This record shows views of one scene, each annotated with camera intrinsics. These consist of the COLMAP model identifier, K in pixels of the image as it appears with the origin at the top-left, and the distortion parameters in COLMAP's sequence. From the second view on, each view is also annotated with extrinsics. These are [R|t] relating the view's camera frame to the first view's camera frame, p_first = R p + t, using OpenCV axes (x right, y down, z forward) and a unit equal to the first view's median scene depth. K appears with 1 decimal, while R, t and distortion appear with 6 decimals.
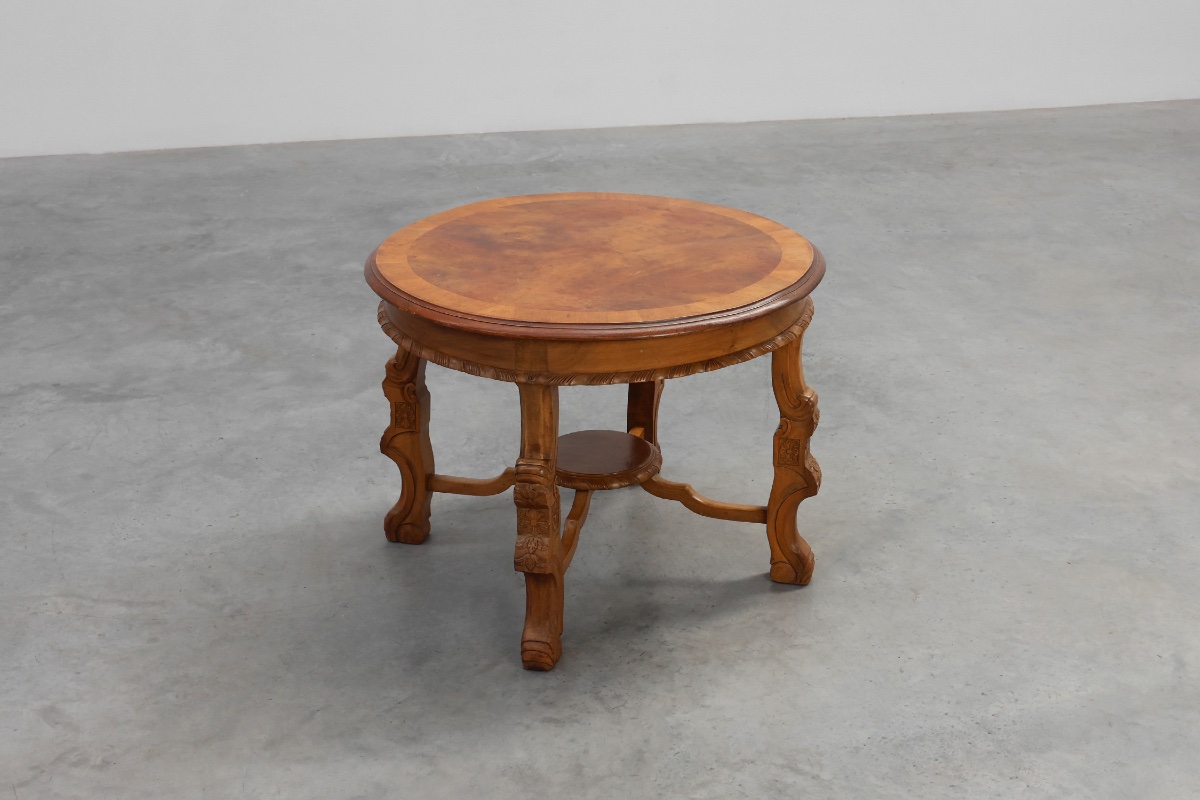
lens RADIAL K [[1440.1, 0, 794.7], [0, 1440.1, 290.0], [0, 0, 1]] dist [0.024279, -0.024178]
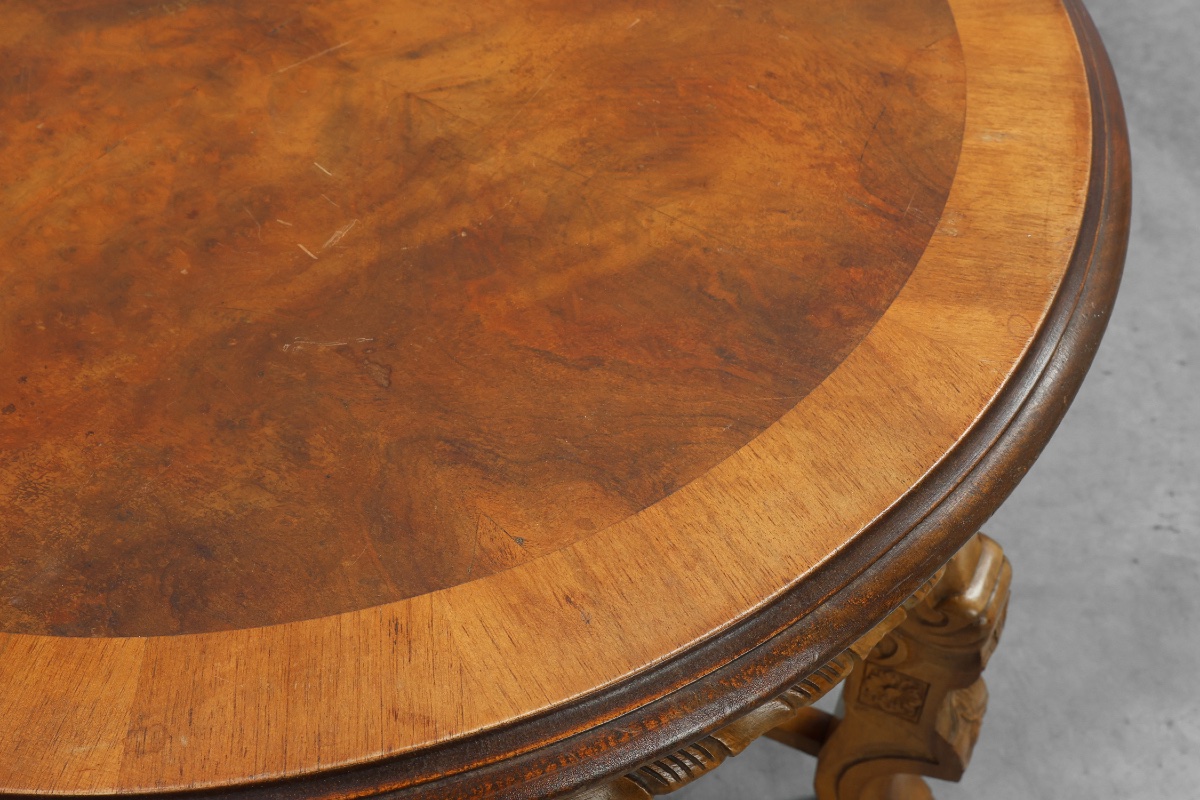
lens RADIAL K [[1449.3, 0, 689.4], [0, 1449.3, 372.4], [0, 0, 1]] dist [0.011403, -0.003805]
pose [[0.970886, 0.169203, -0.169560, -0.005341], [-0.065210, 0.867811, 0.492597, -0.108916], [0.230495, -0.467199, 0.853579, 0.739192]]
